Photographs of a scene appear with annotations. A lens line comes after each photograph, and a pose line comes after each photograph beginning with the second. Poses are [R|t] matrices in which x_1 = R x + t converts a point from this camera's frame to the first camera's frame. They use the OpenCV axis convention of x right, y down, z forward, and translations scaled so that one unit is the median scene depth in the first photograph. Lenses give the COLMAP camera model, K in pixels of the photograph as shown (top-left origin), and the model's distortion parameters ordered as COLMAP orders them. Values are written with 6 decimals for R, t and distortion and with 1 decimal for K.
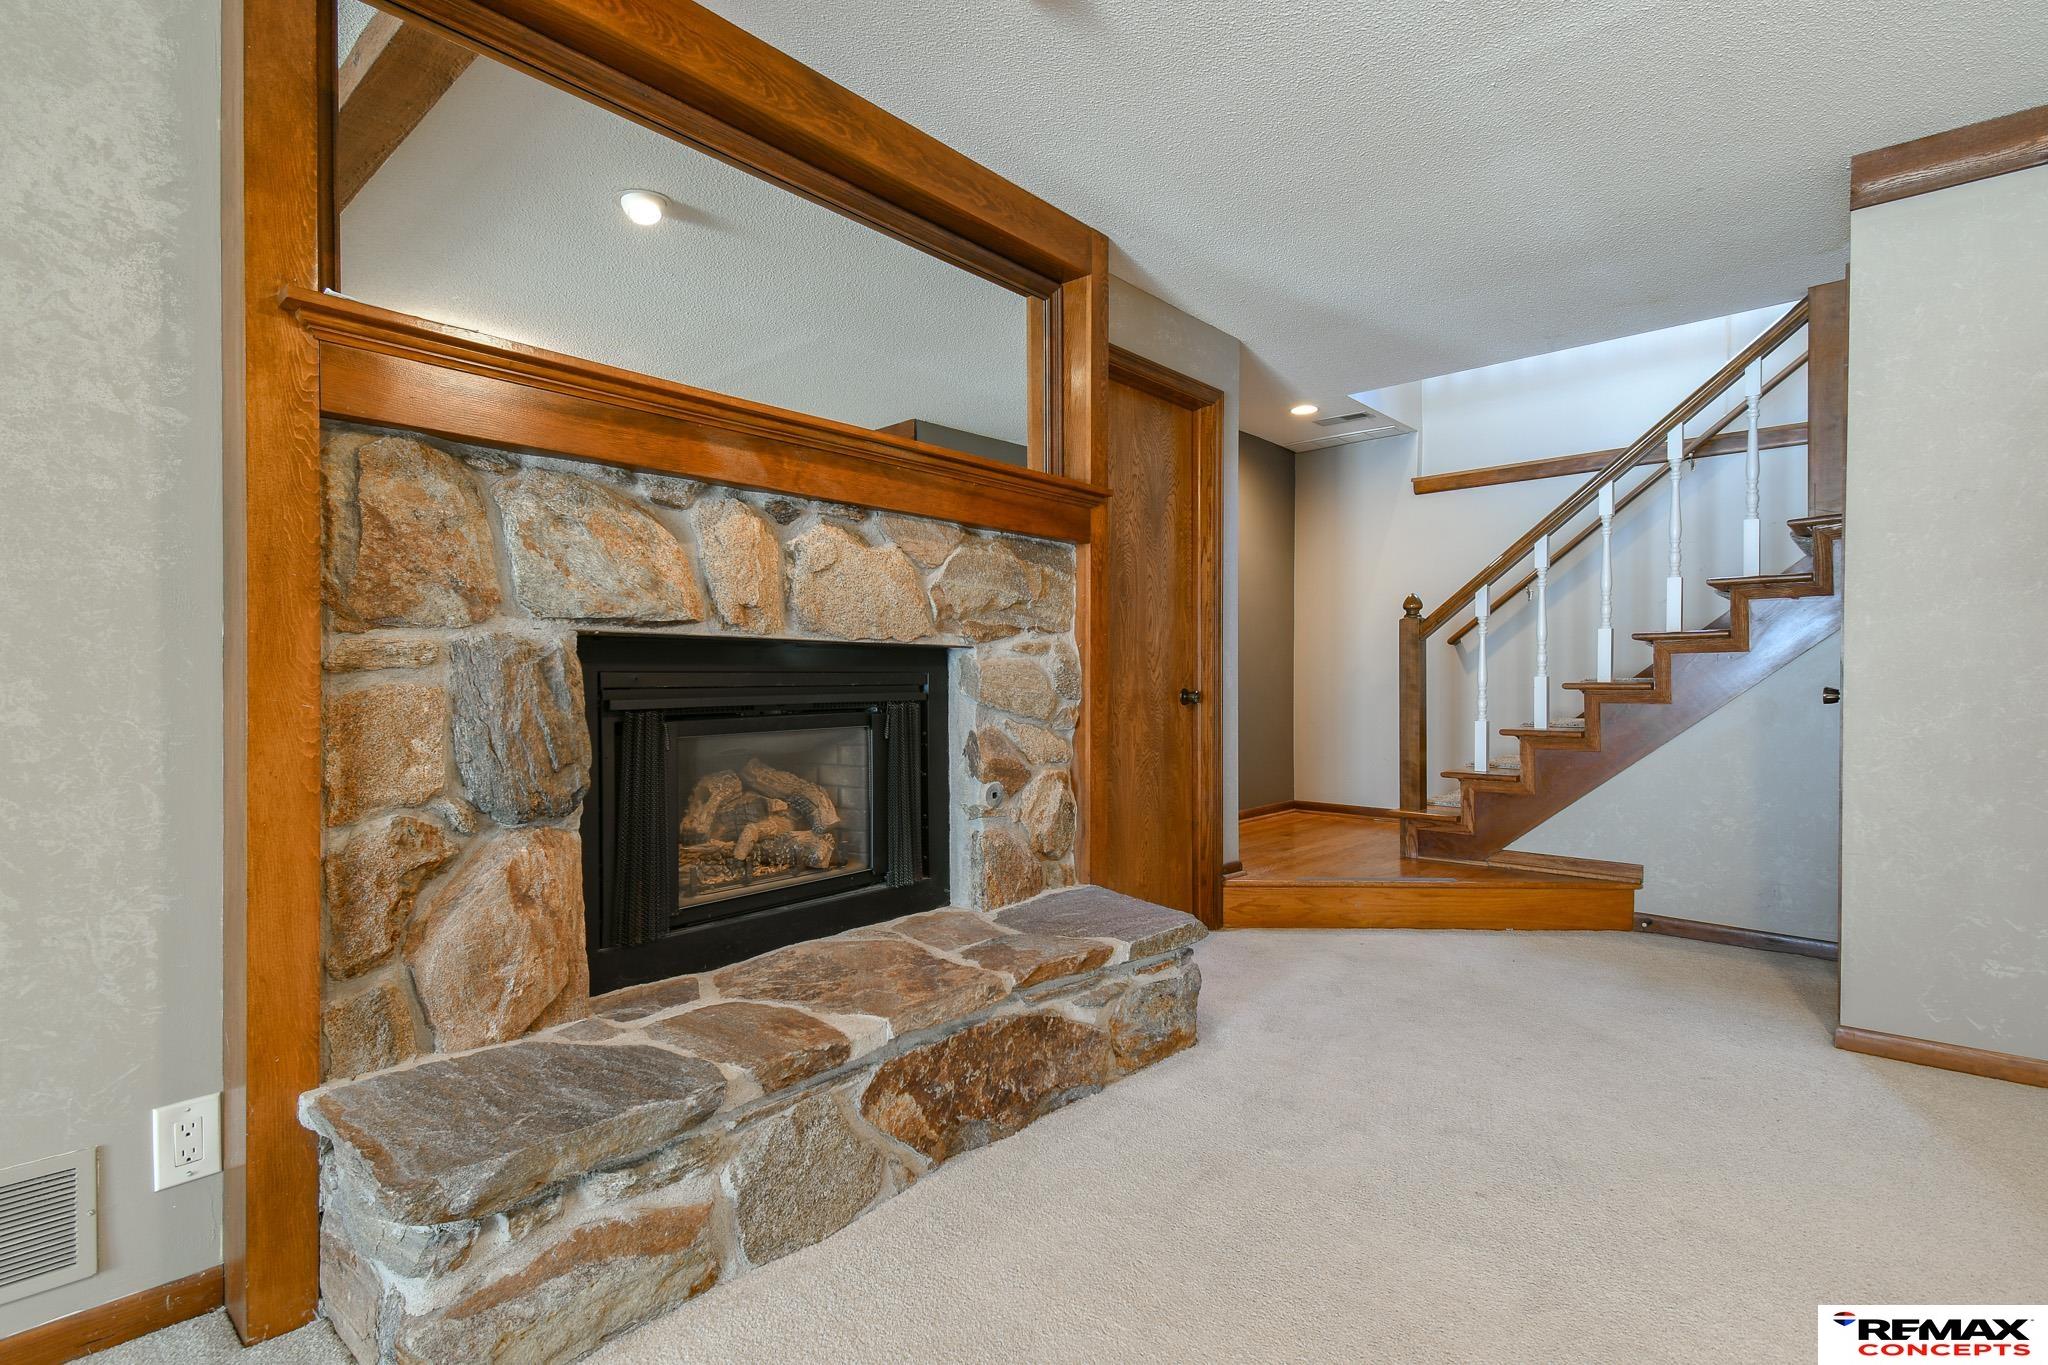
lens RADIAL K [[967.6, 0, 1024.0], [0, 967.6, 682.5], [0, 0, 1]] dist [0.028937, -0.000404]
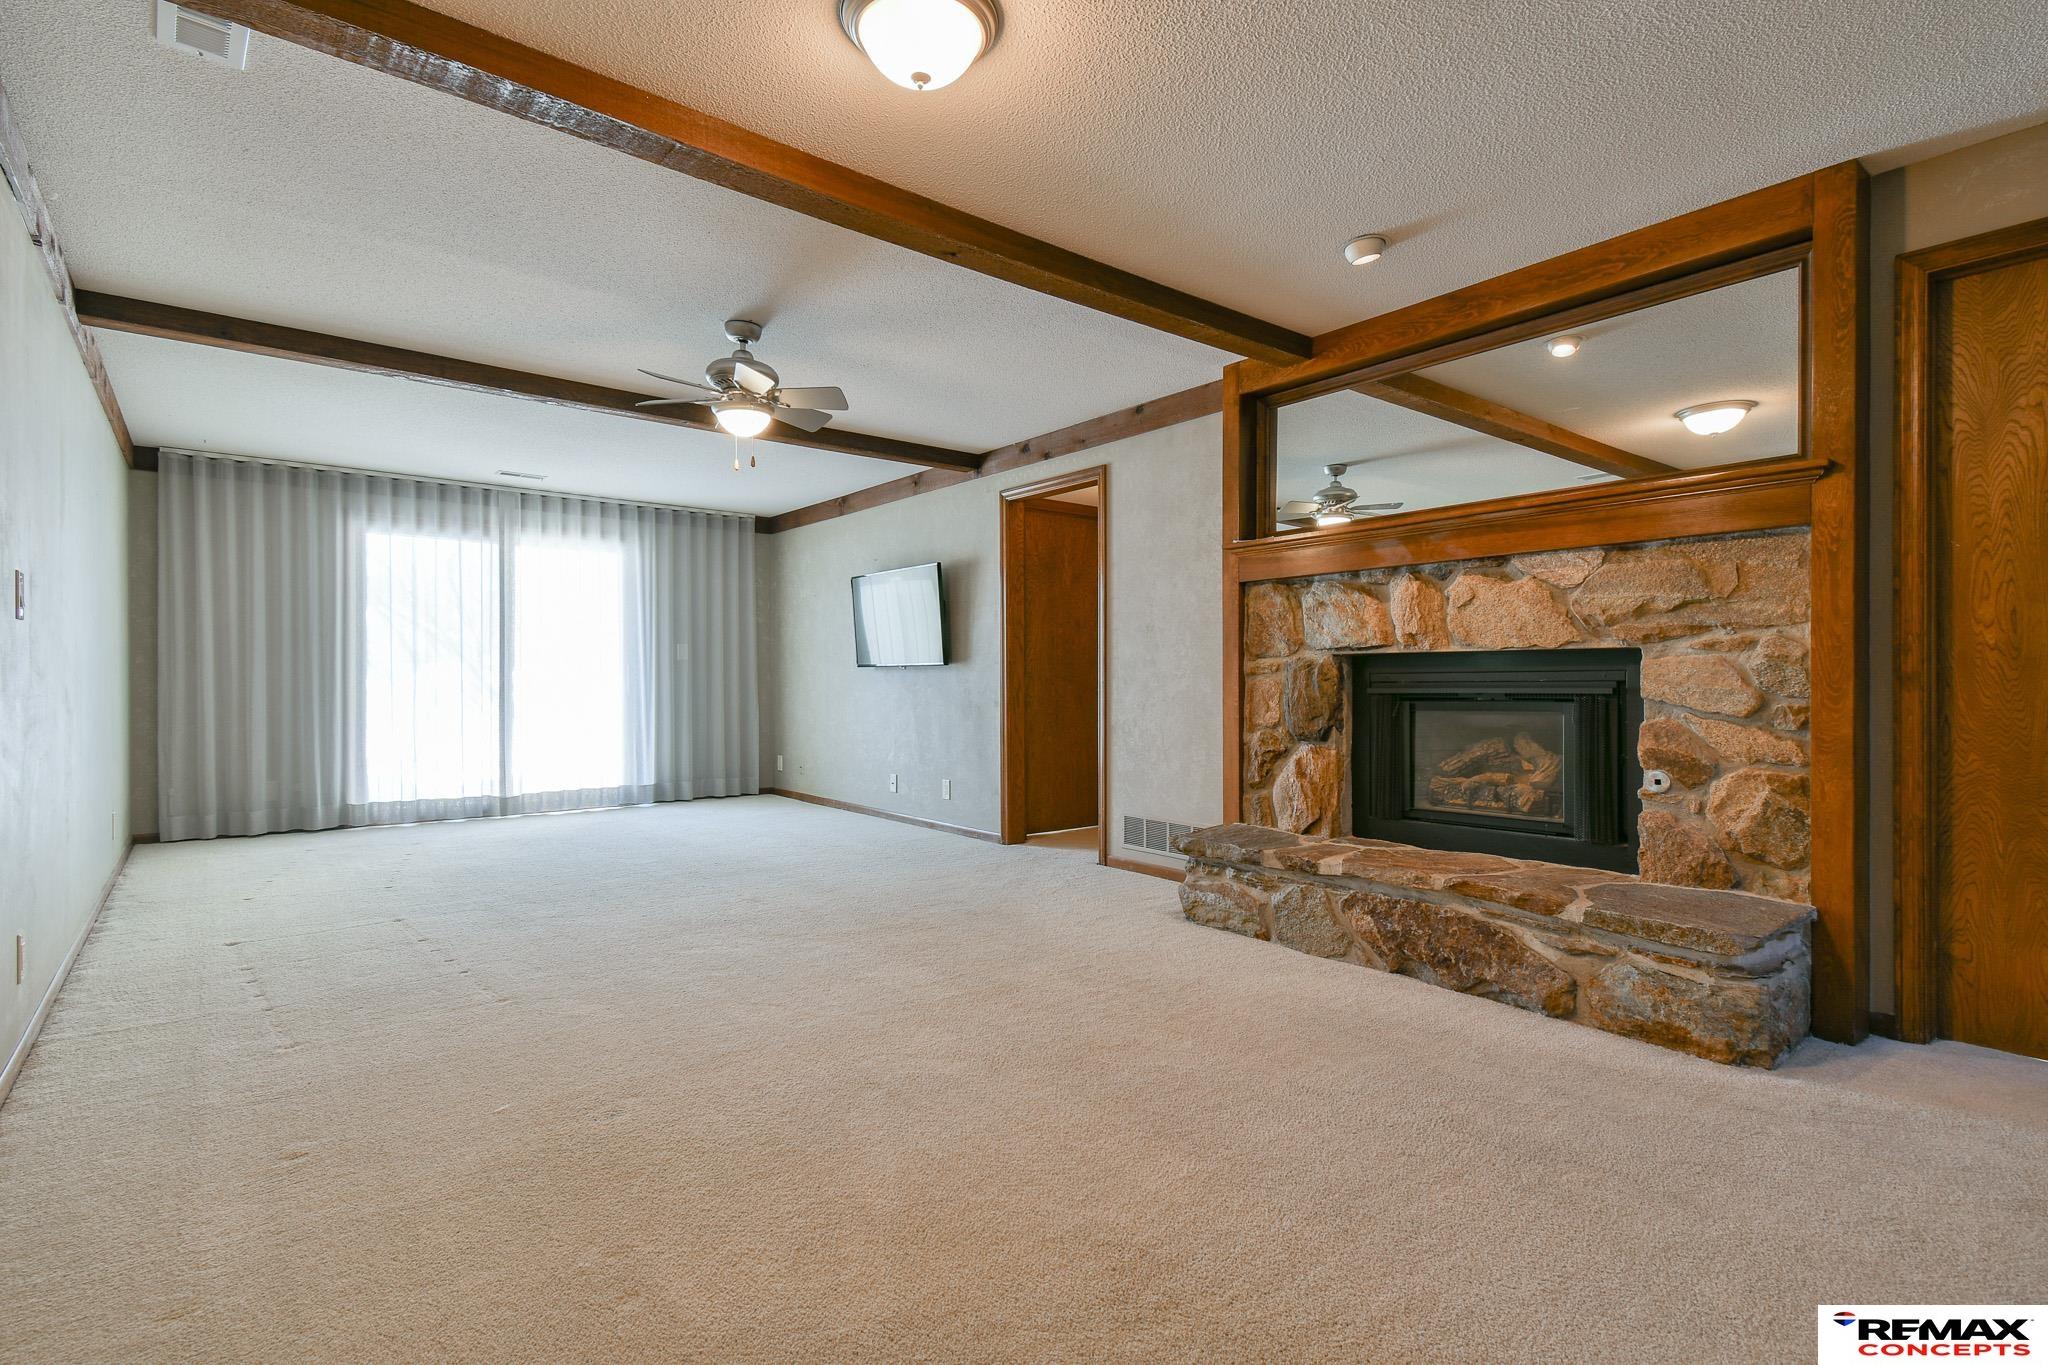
lens RADIAL K [[967.6, 0, 1024.0], [0, 967.6, 682.5], [0, 0, 1]] dist [0.028937, -0.000404]
pose [[-0.164223, 0.004053, -0.986415, 1.252399], [0.000560, 0.999992, 0.004015, -0.001163], [0.986423, 0.000107, -0.164224, 0.500213]]
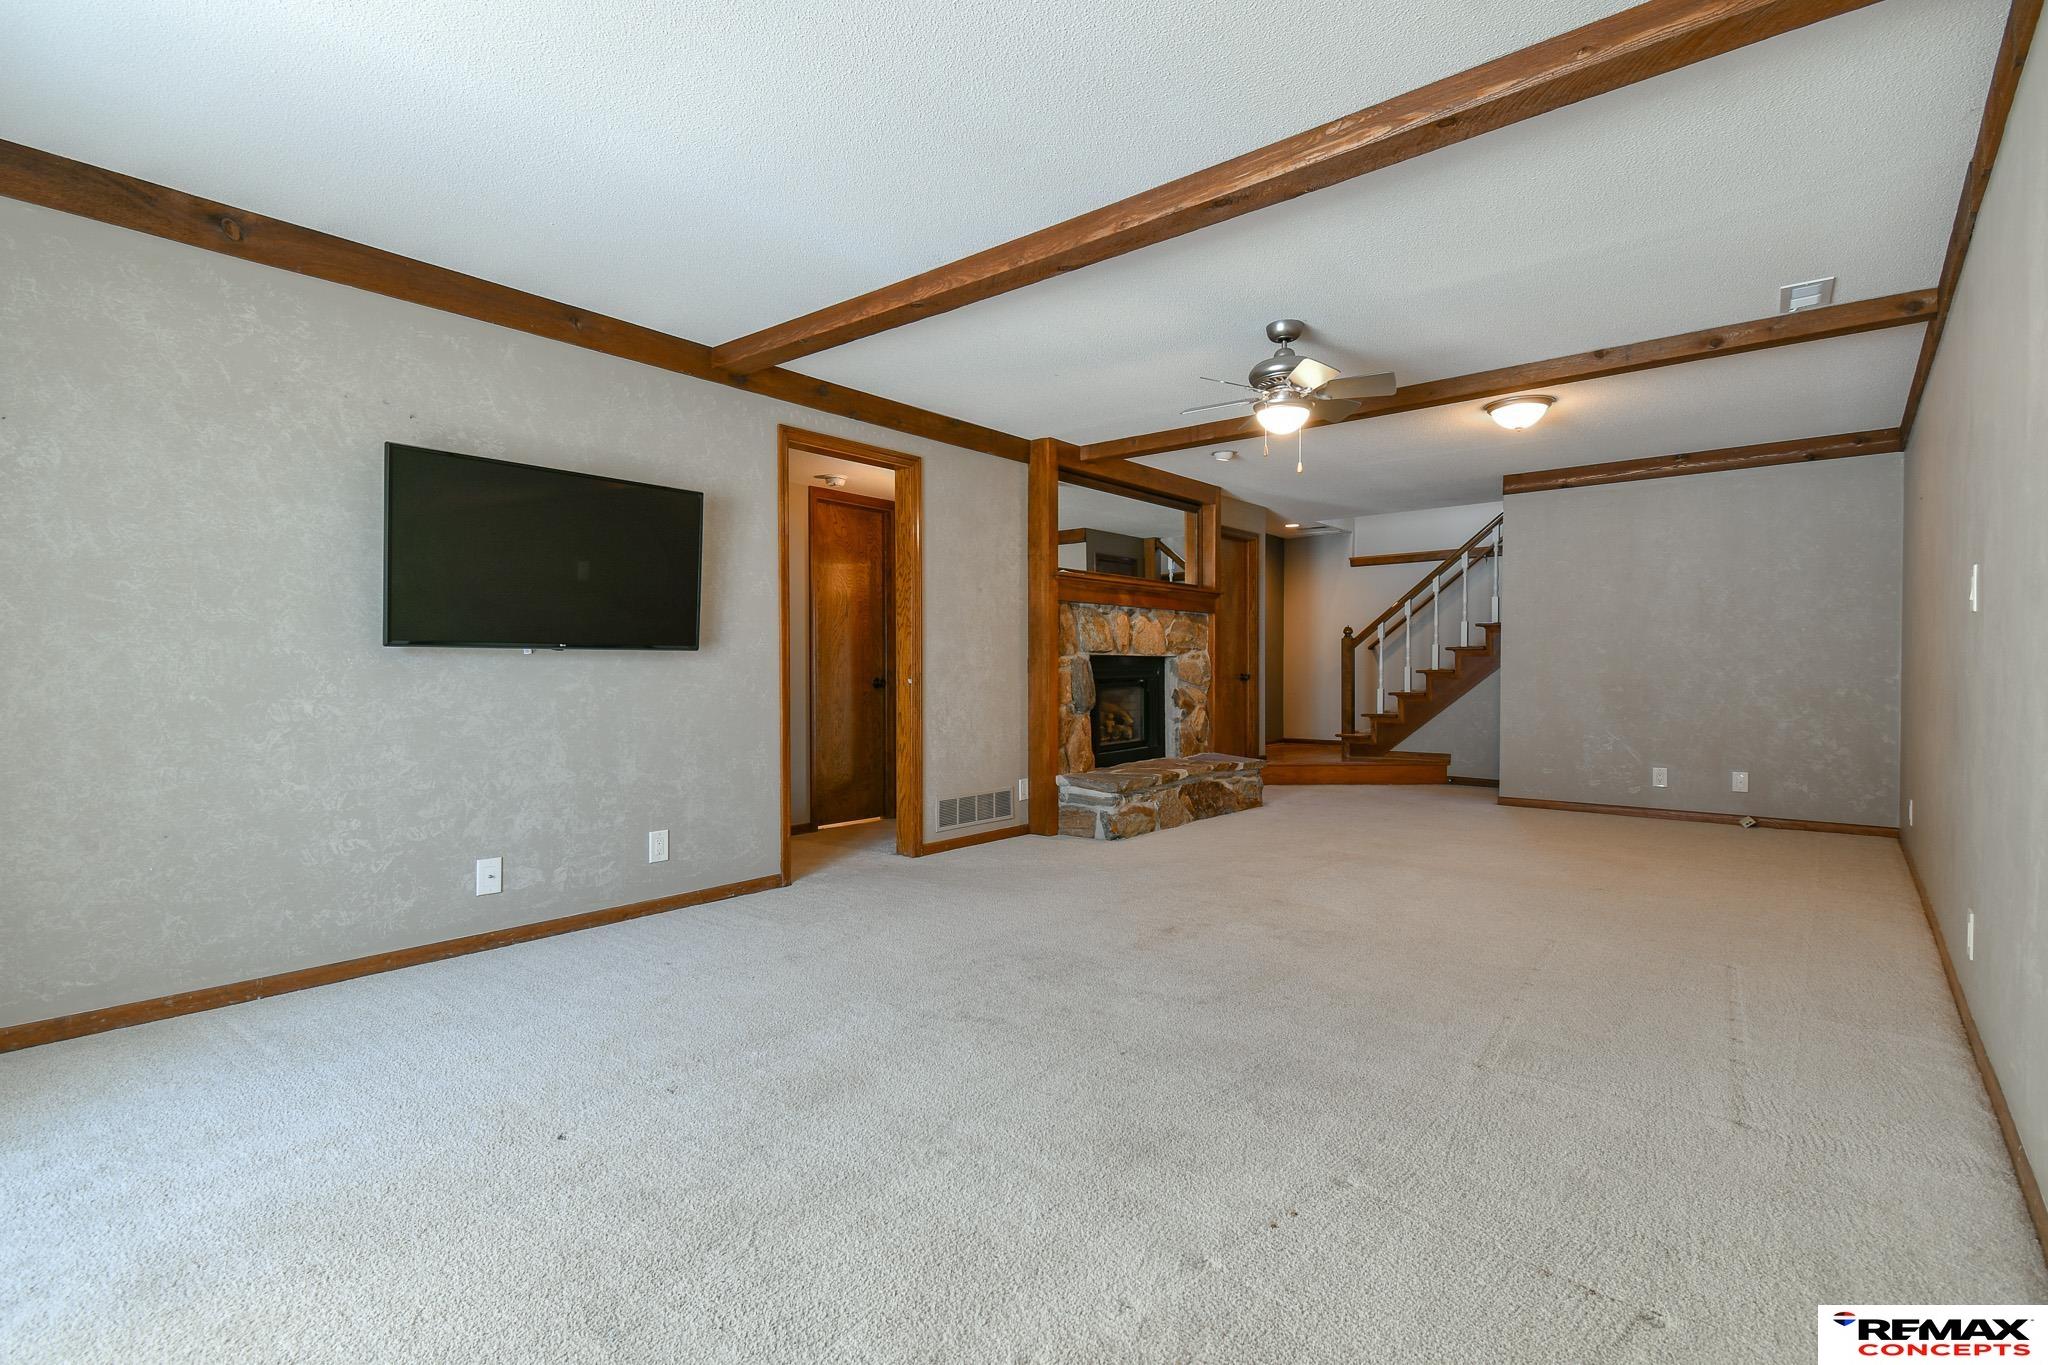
lens RADIAL K [[967.6, 0, 1024.0], [0, 967.6, 682.5], [0, 0, 1]] dist [0.028937, -0.000404]
pose [[0.999125, -0.002281, 0.041765, -0.596332], [0.001794, 0.999930, 0.011703, 0.001473], [-0.041789, -0.011617, 0.999059, -1.650210]]
